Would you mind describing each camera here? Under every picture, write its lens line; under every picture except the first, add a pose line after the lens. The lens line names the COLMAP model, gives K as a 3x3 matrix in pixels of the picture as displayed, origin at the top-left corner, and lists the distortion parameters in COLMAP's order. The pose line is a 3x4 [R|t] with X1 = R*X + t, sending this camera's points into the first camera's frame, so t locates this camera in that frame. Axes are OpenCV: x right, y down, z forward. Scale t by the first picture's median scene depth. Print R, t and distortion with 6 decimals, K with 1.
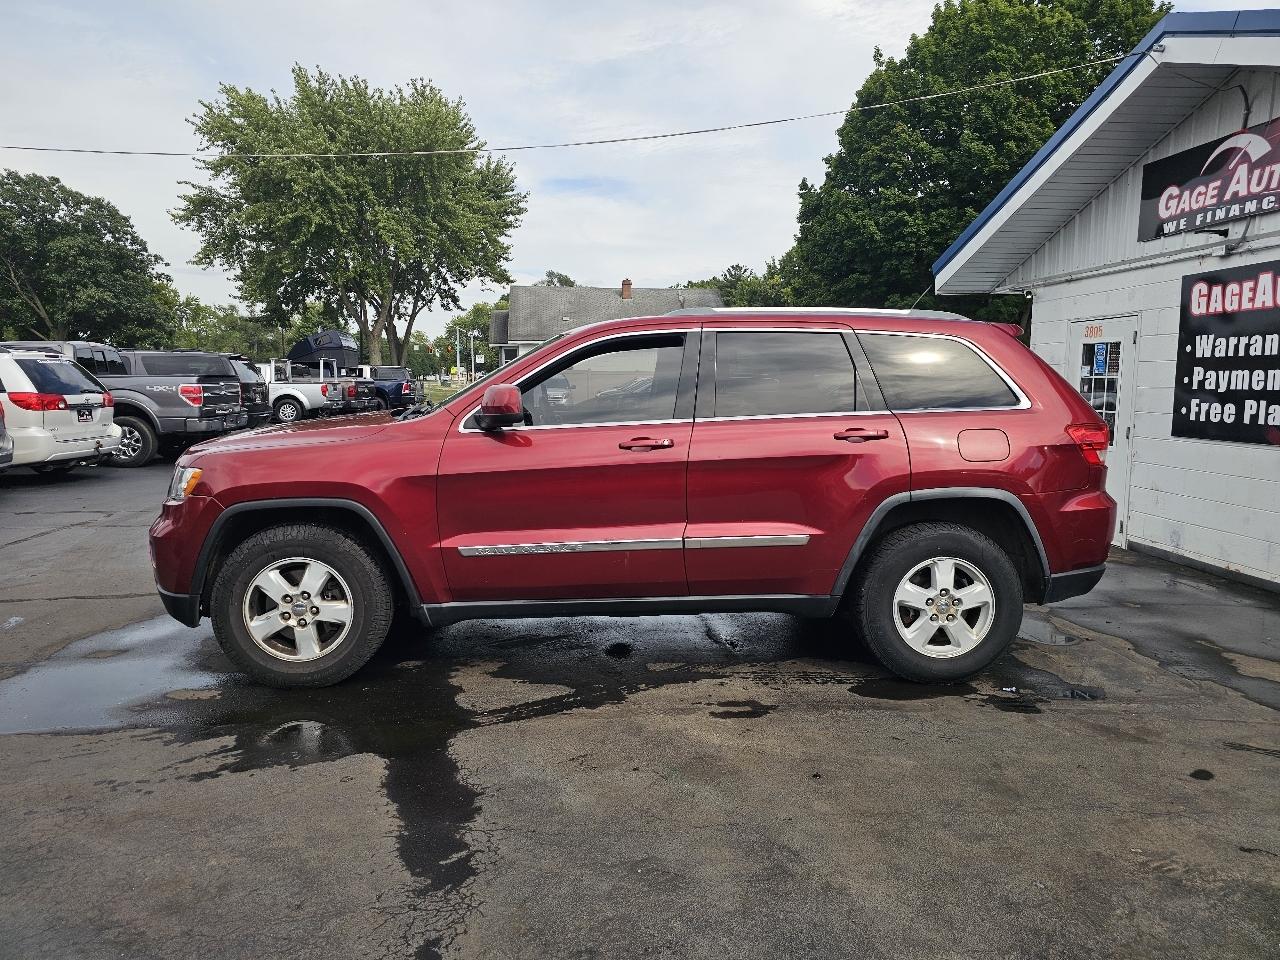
lens RADIAL K [[854.0, 0, 632.2], [0, 854.0, 462.7], [0, 0, 1]] dist [0.056016, -0.051147]
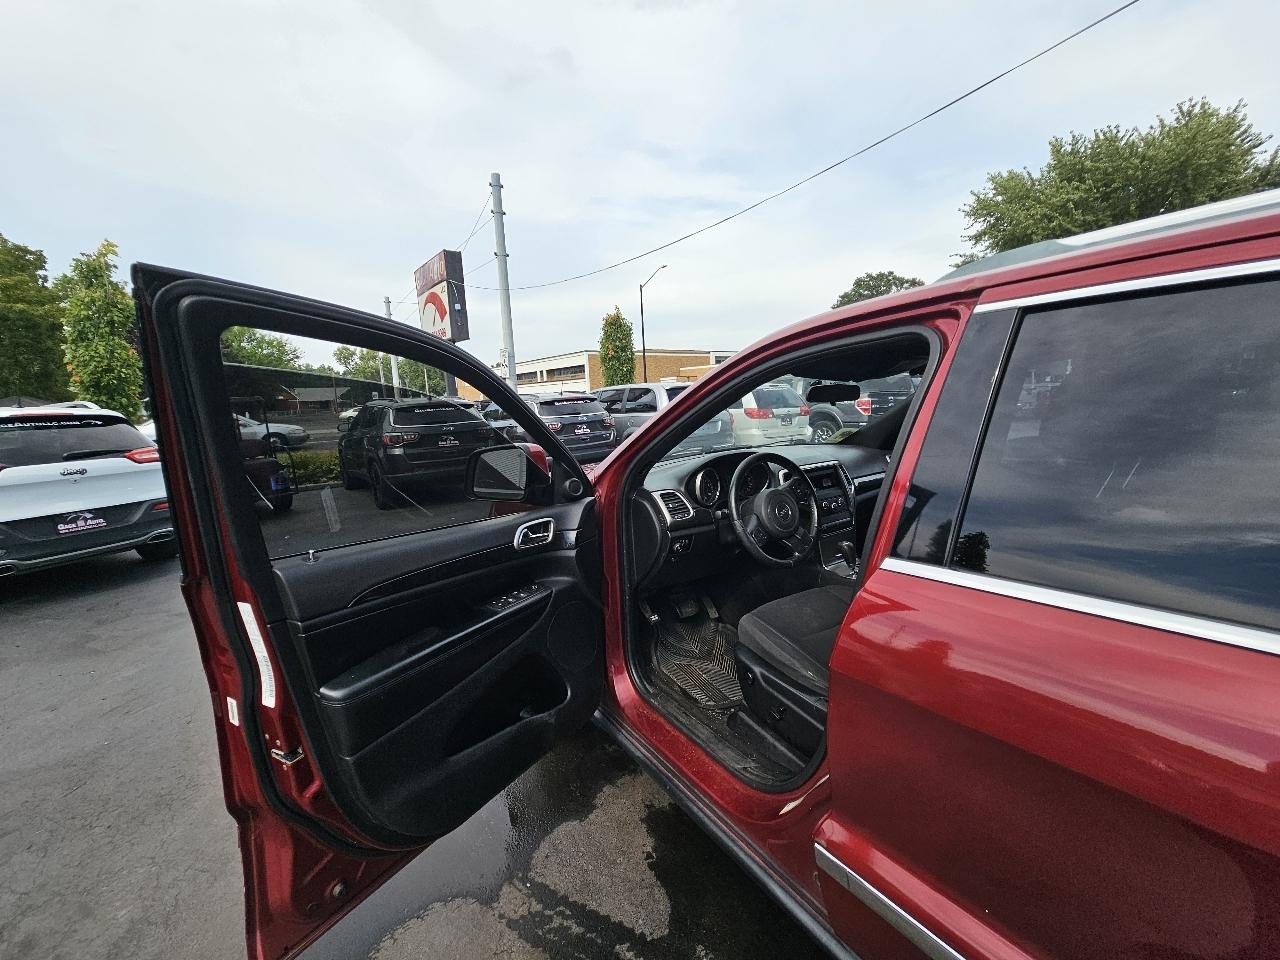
lens RADIAL K [[521.5, 0, 638.1], [0, 521.5, 478.3], [0, 0, 1]] dist [-0.002077, -0.000618]
pose [[0.504271, 0.109598, -0.856562, 0.121555], [-0.043272, 0.993874, 0.101692, -0.060166], [0.862461, -0.014215, 0.505925, 0.452411]]
